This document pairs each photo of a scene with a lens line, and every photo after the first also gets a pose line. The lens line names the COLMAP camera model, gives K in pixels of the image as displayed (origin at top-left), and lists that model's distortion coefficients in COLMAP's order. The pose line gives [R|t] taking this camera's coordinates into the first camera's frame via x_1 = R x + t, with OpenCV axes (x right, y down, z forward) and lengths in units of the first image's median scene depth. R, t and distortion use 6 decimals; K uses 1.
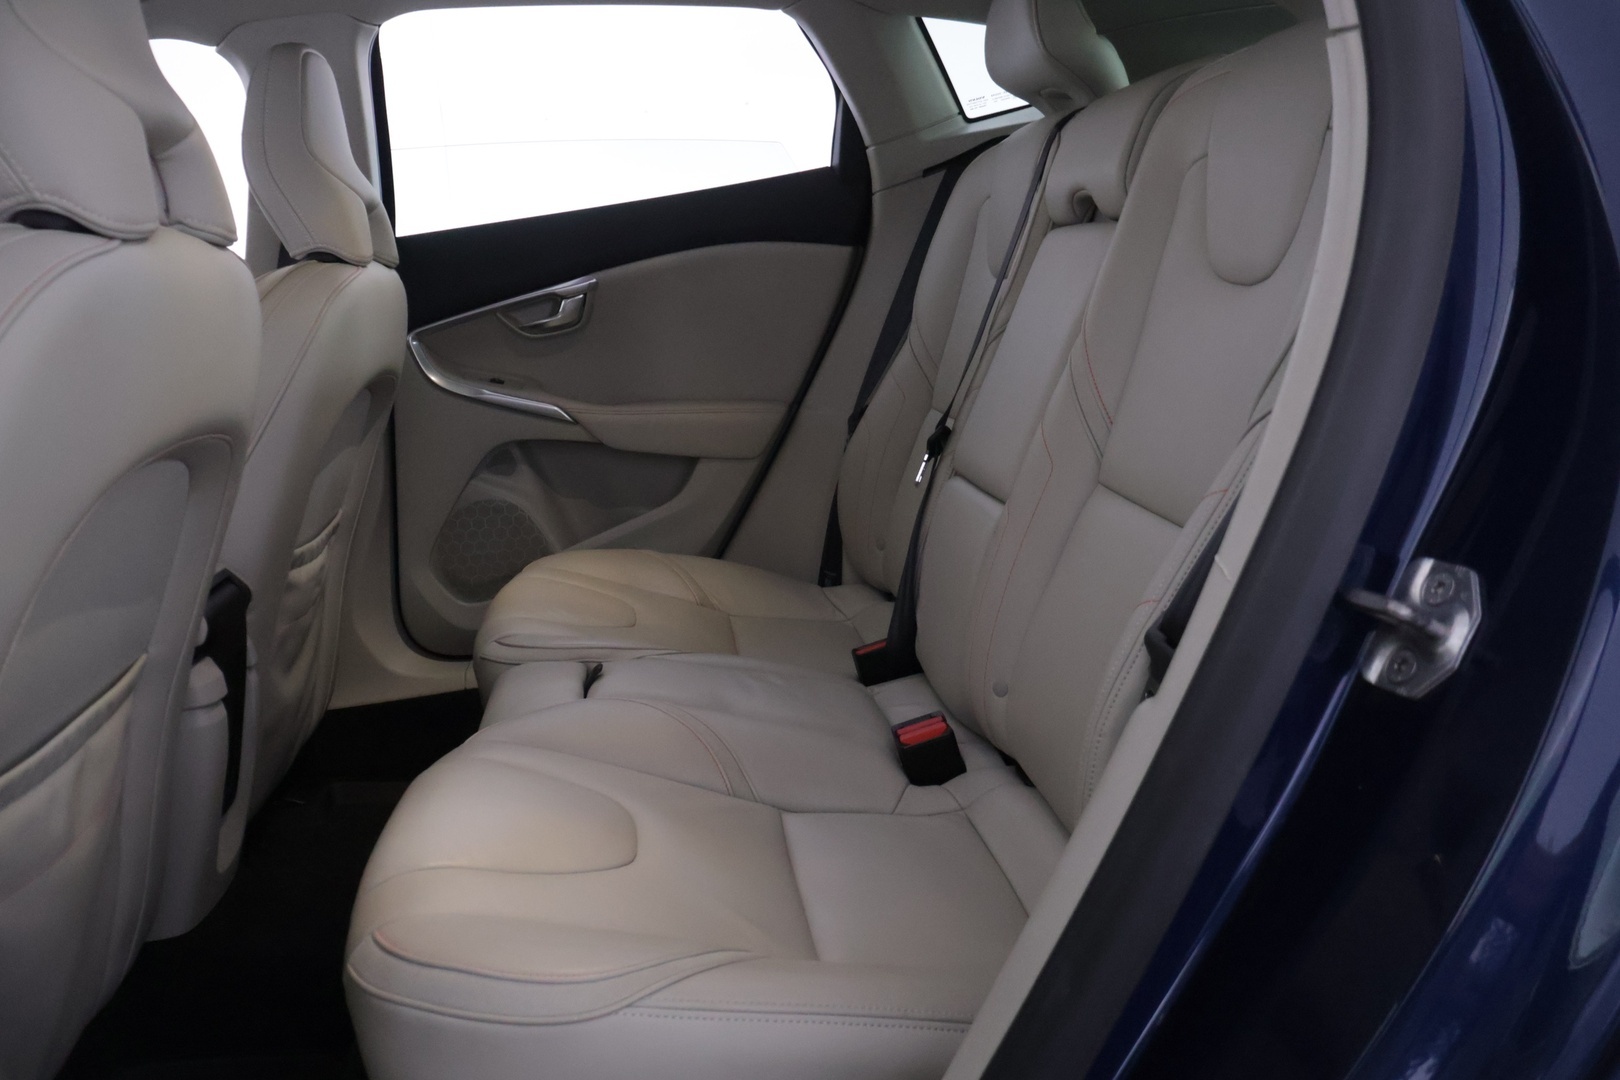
lens RADIAL K [[1337.9, 0, 811.7], [0, 1337.9, 539.2], [0, 0, 1]] dist [-0.007817, 0.004222]
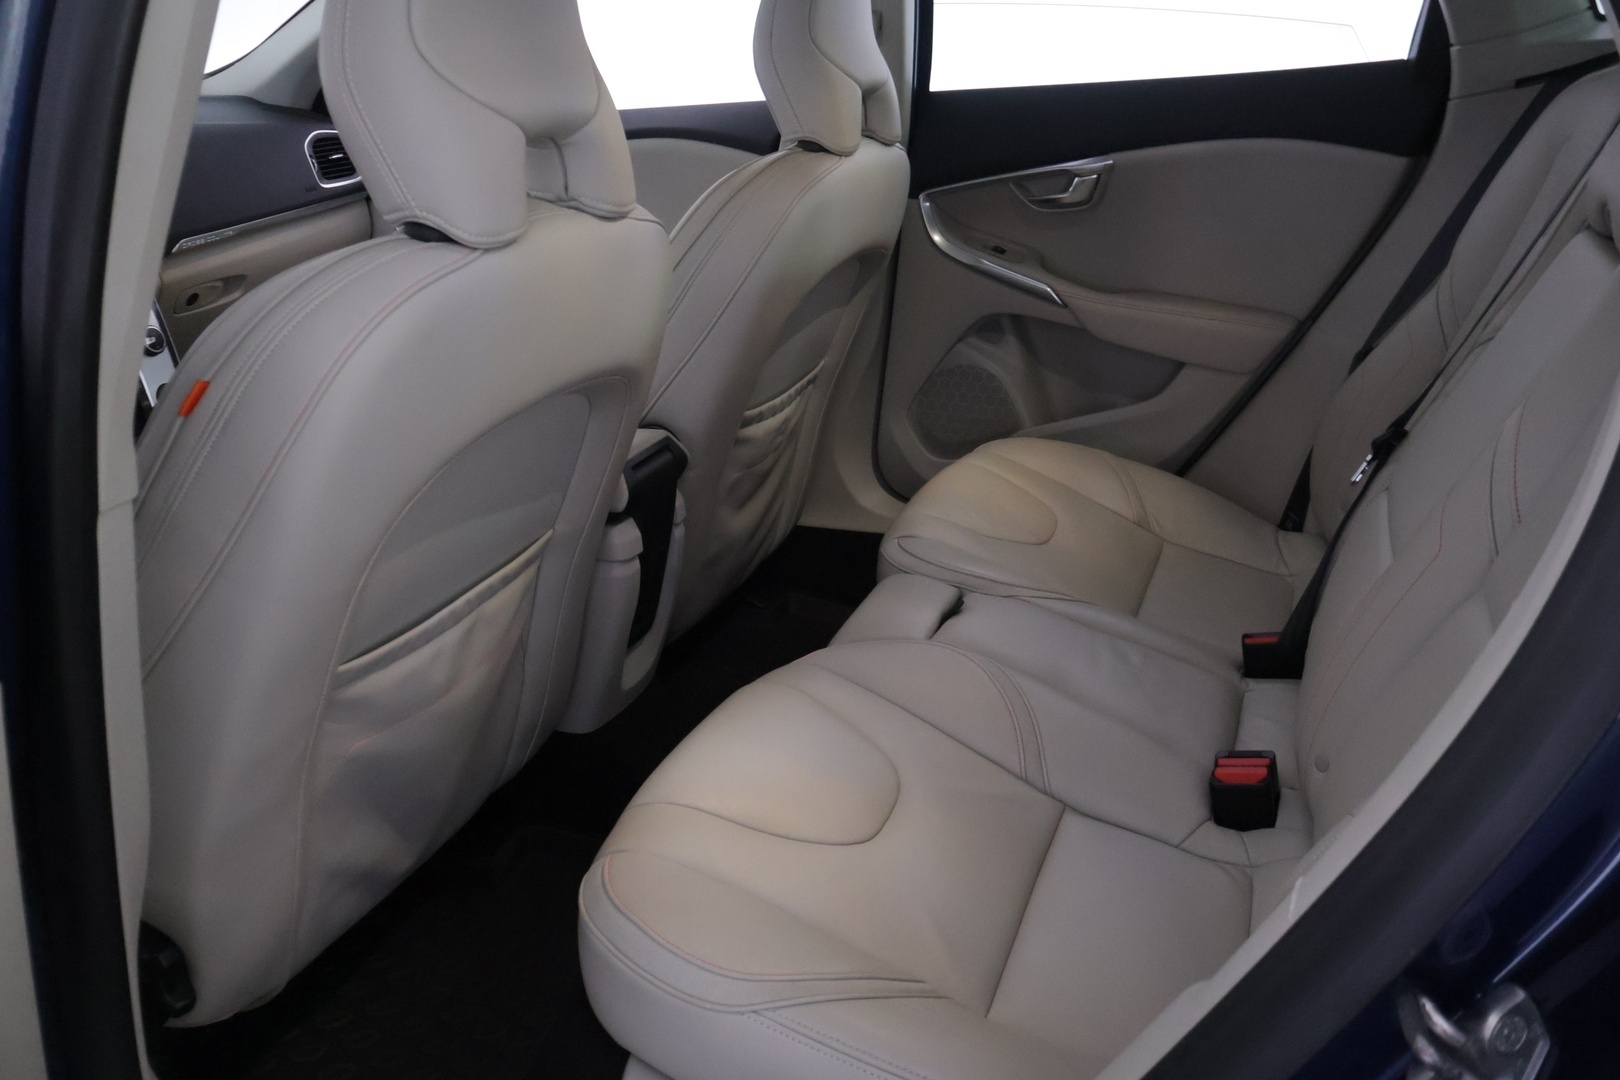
lens RADIAL K [[1337.9, 0, 813.3], [0, 1337.9, 540.1], [0, 0, 1]] dist [-0.007817, 0.004222]
pose [[0.881005, 0.240487, -0.407425, 0.112512], [-0.160458, 0.962013, 0.220870, -0.120933], [0.445065, -0.129213, 0.886127, 0.030729]]
